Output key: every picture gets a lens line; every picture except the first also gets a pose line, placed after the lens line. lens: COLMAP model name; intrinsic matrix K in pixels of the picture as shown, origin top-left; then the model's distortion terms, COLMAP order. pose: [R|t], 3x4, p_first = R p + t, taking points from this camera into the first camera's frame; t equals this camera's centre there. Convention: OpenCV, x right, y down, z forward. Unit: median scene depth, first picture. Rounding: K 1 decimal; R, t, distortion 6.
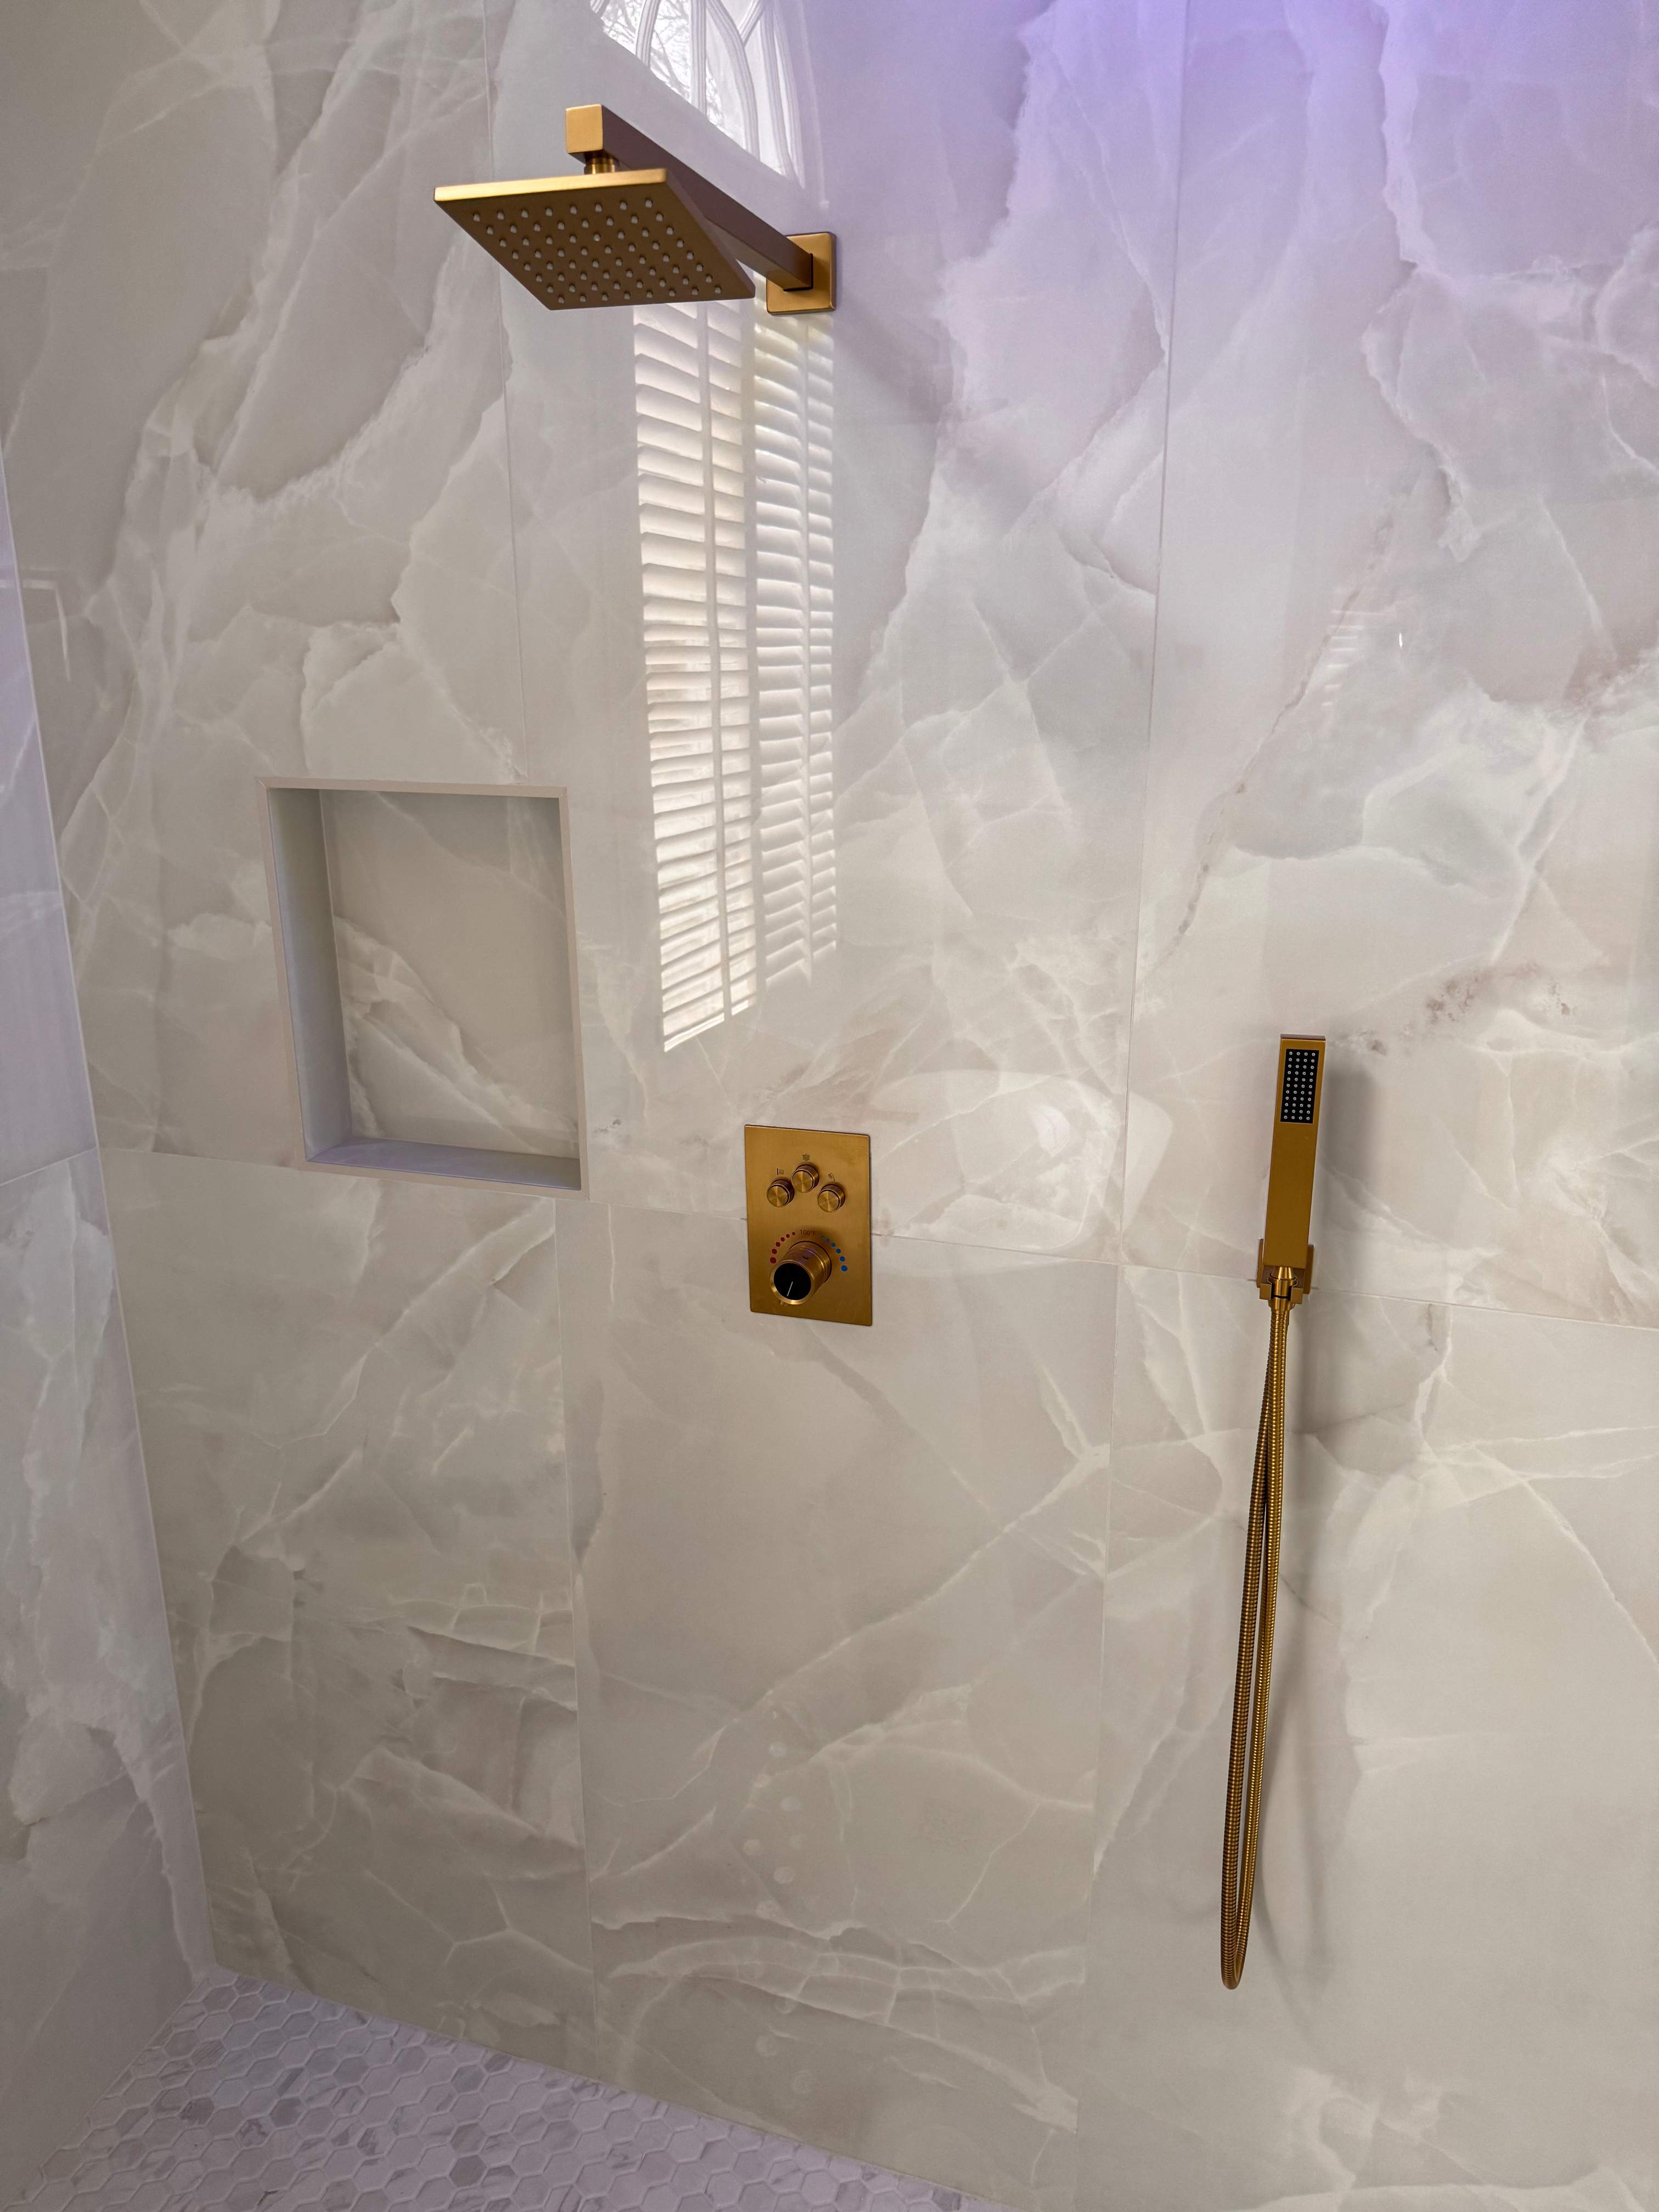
lens RADIAL K [[1545.6, 0, 835.3], [0, 1545.6, 1109.5], [0, 0, 1]] dist [0.103629, -0.162717]
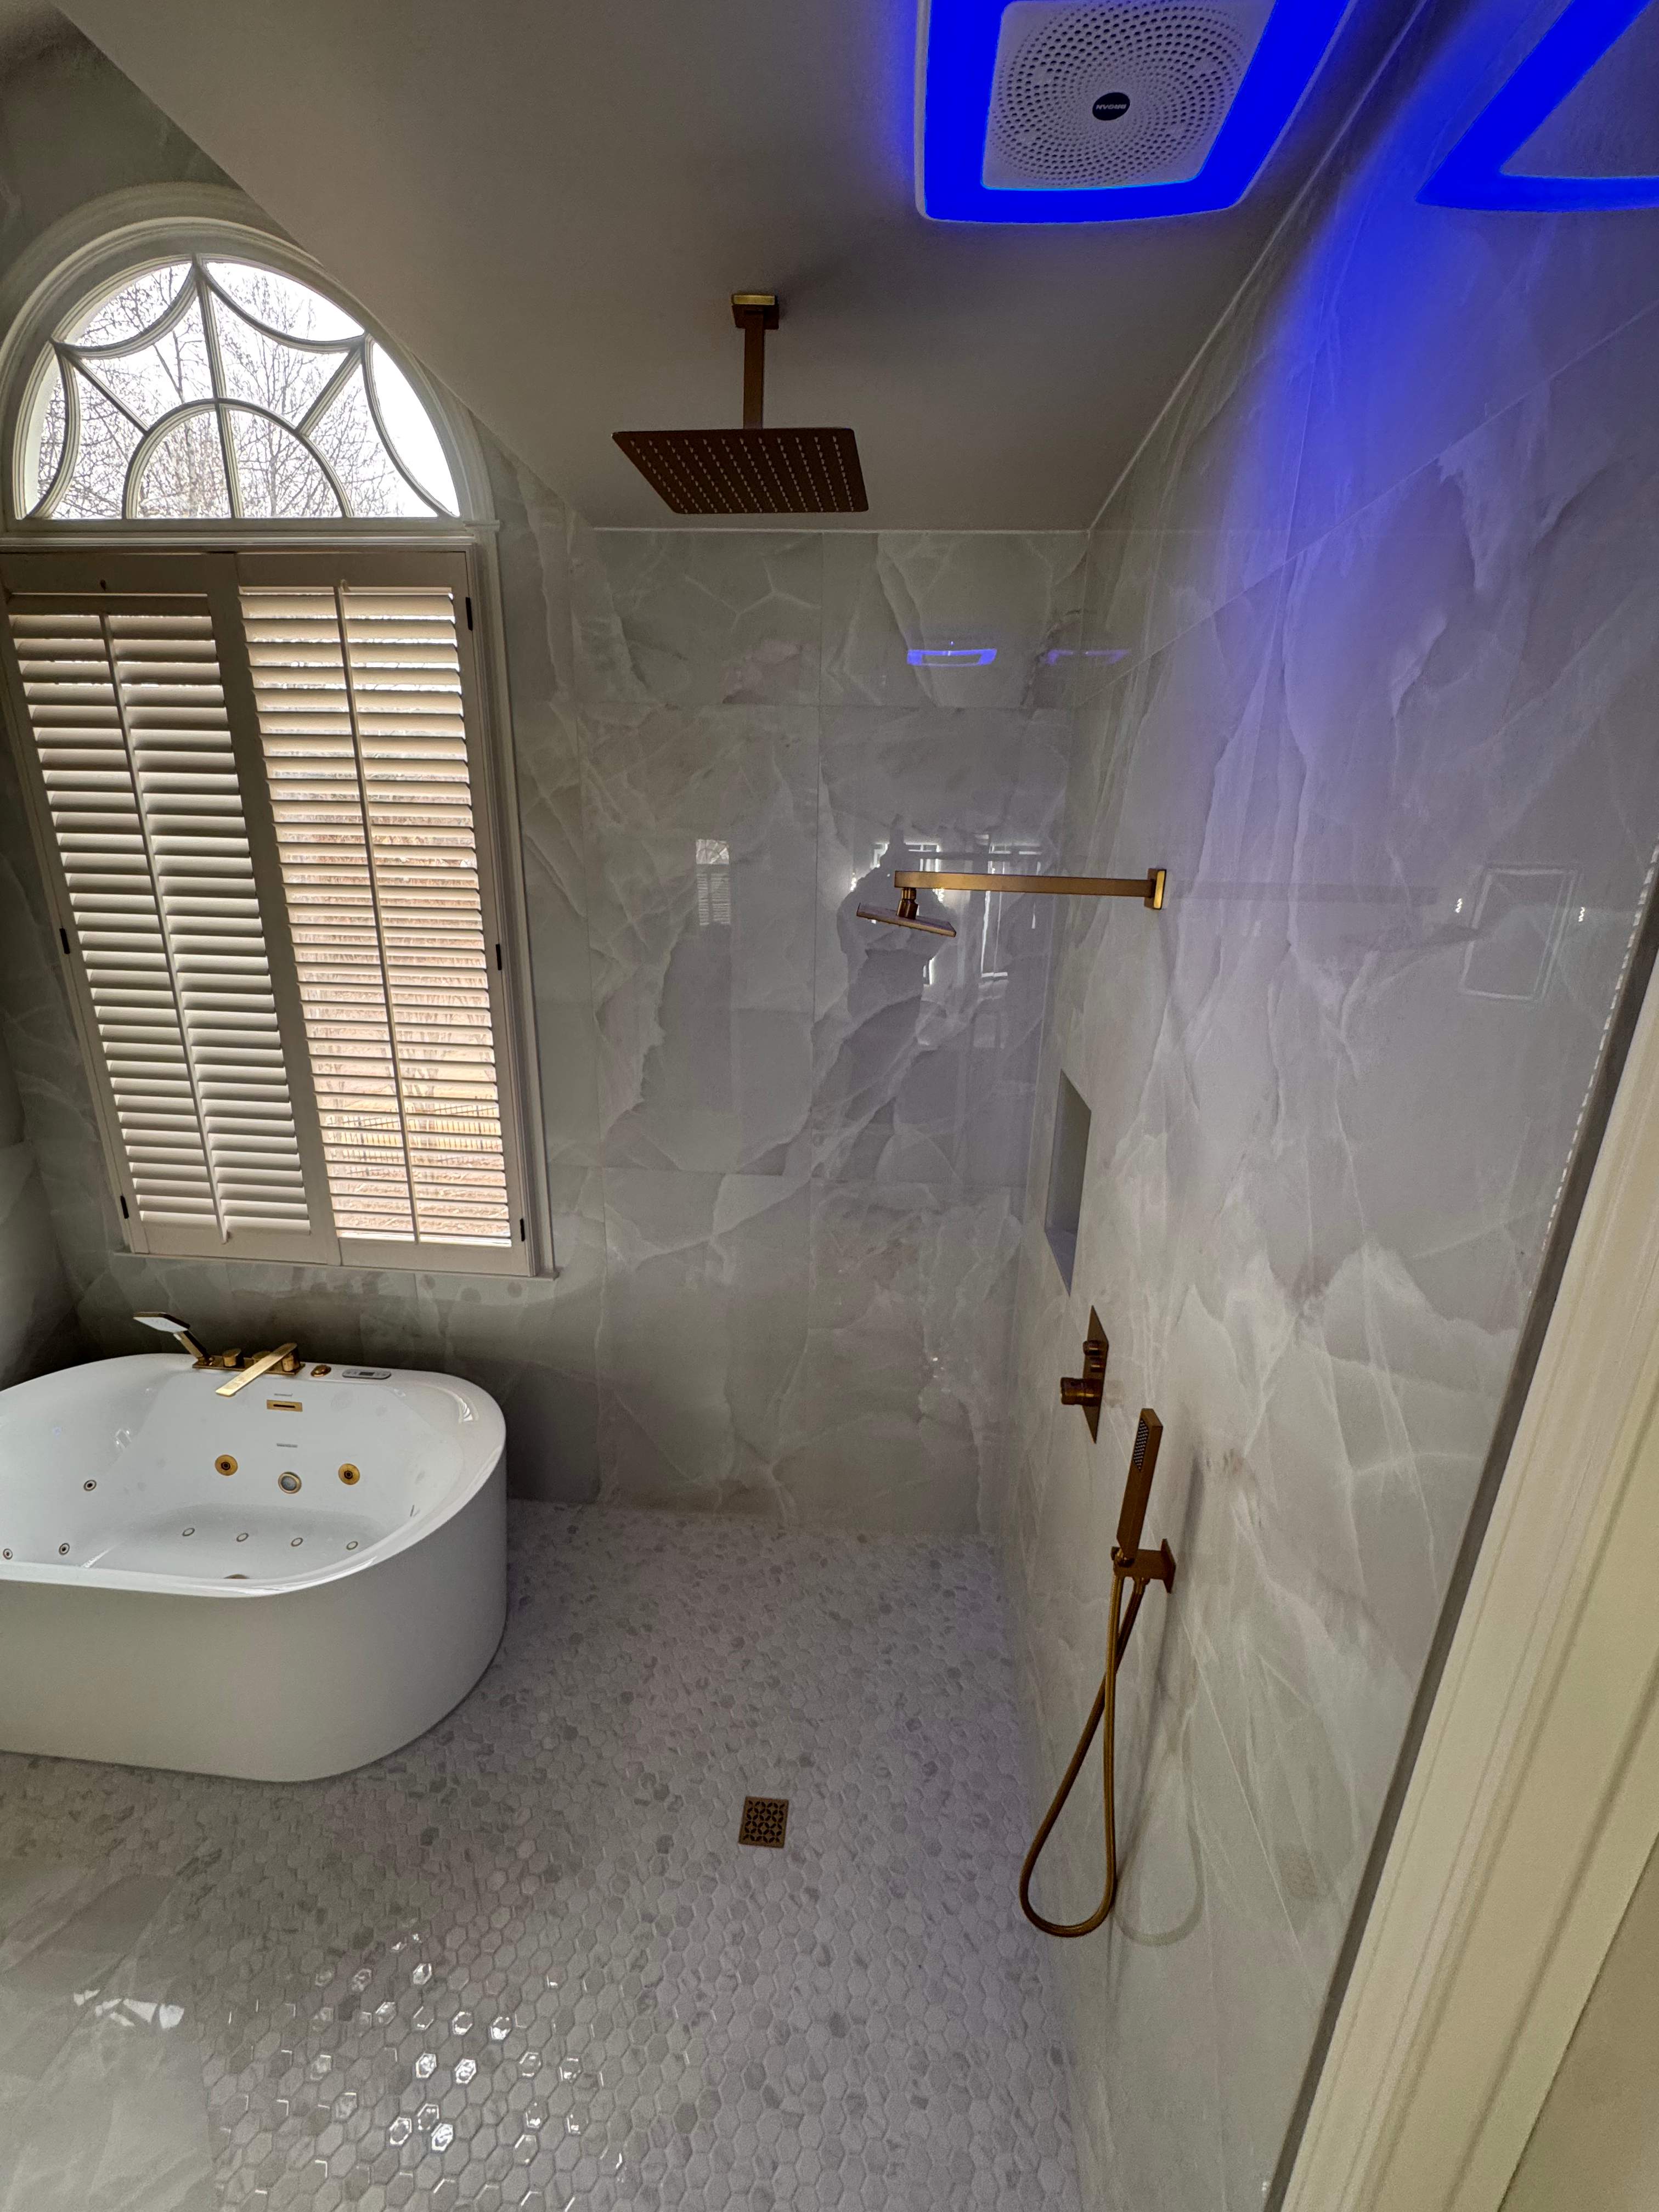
lens RADIAL K [[882.6, 0, 830.1], [0, 882.6, 1103.5], [0, 0, 1]] dist [-0.003899, 0.000356]
pose [[0.244805, 0.291173, -0.924818, 0.717102], [-0.292615, 0.931553, 0.215837, -0.325700], [0.924363, 0.217777, 0.313251, 0.308553]]
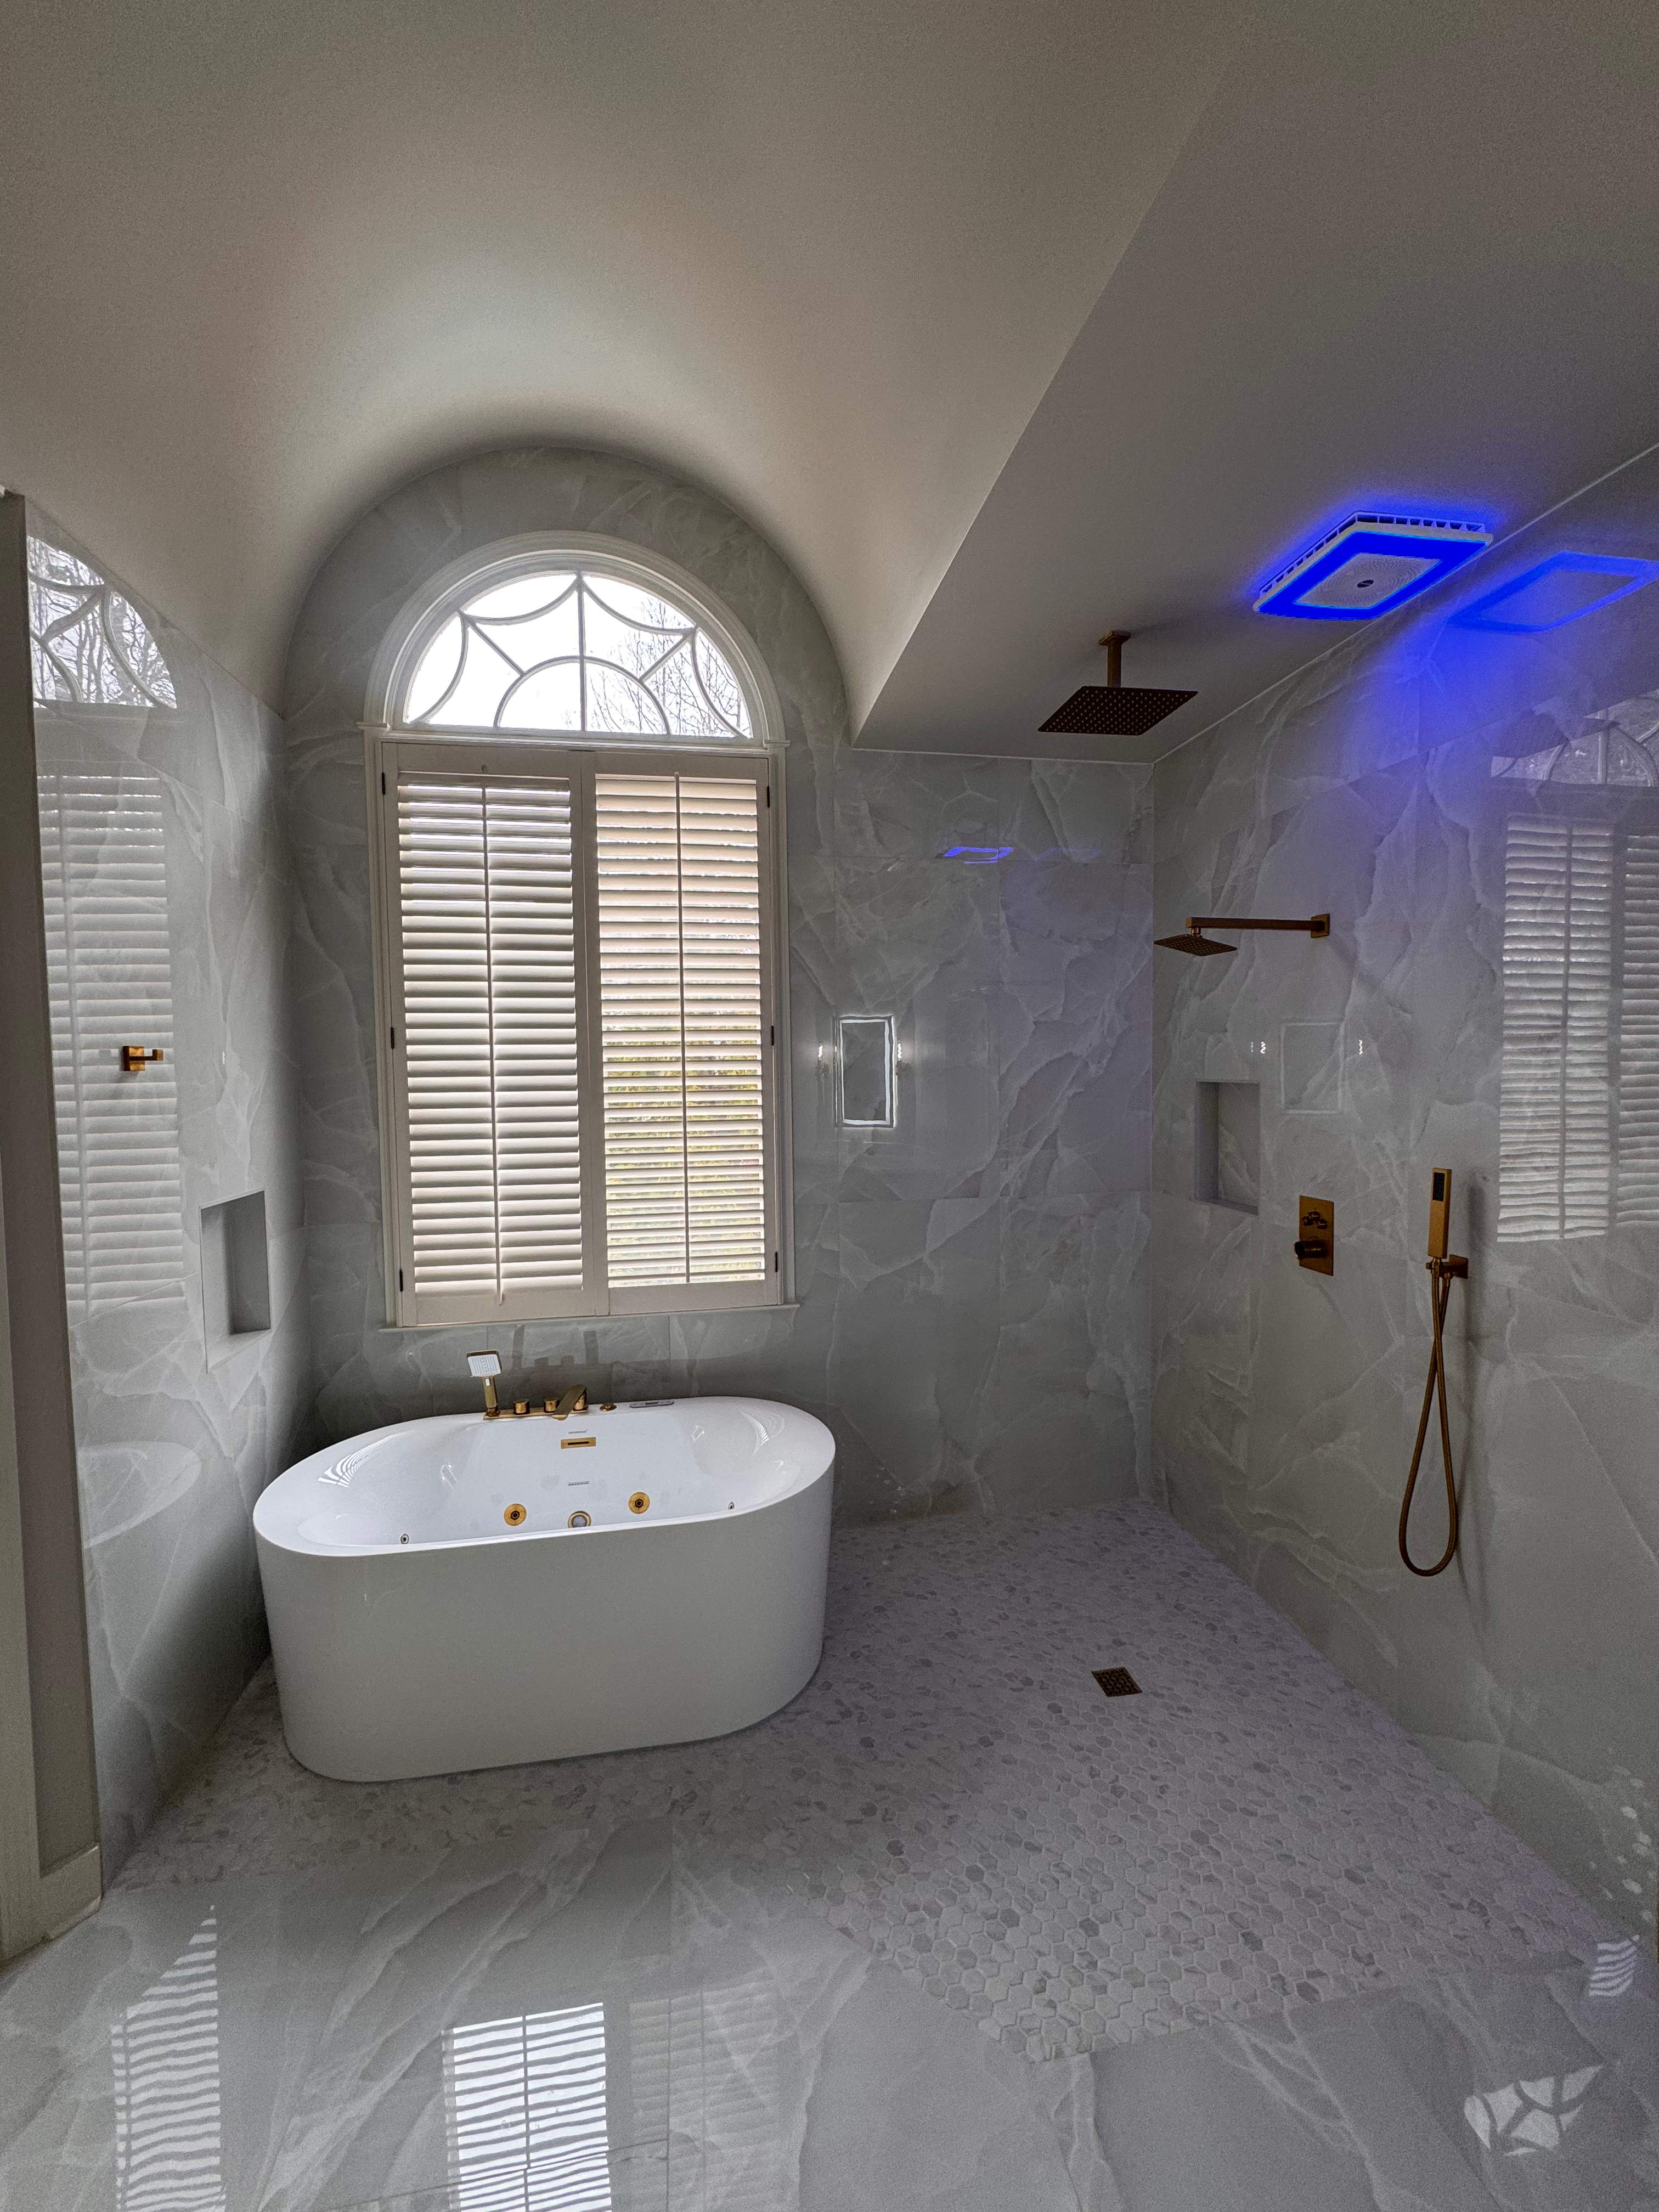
lens RADIAL K [[882.6, 0, 830.1], [0, 882.6, 1103.5], [0, 0, 1]] dist [-0.003899, 0.000356]
pose [[0.471284, 0.038079, -0.881159, 0.897608], [-0.234049, 0.968648, -0.083320, 0.171914], [0.850360, 0.245502, 0.465421, -0.500778]]
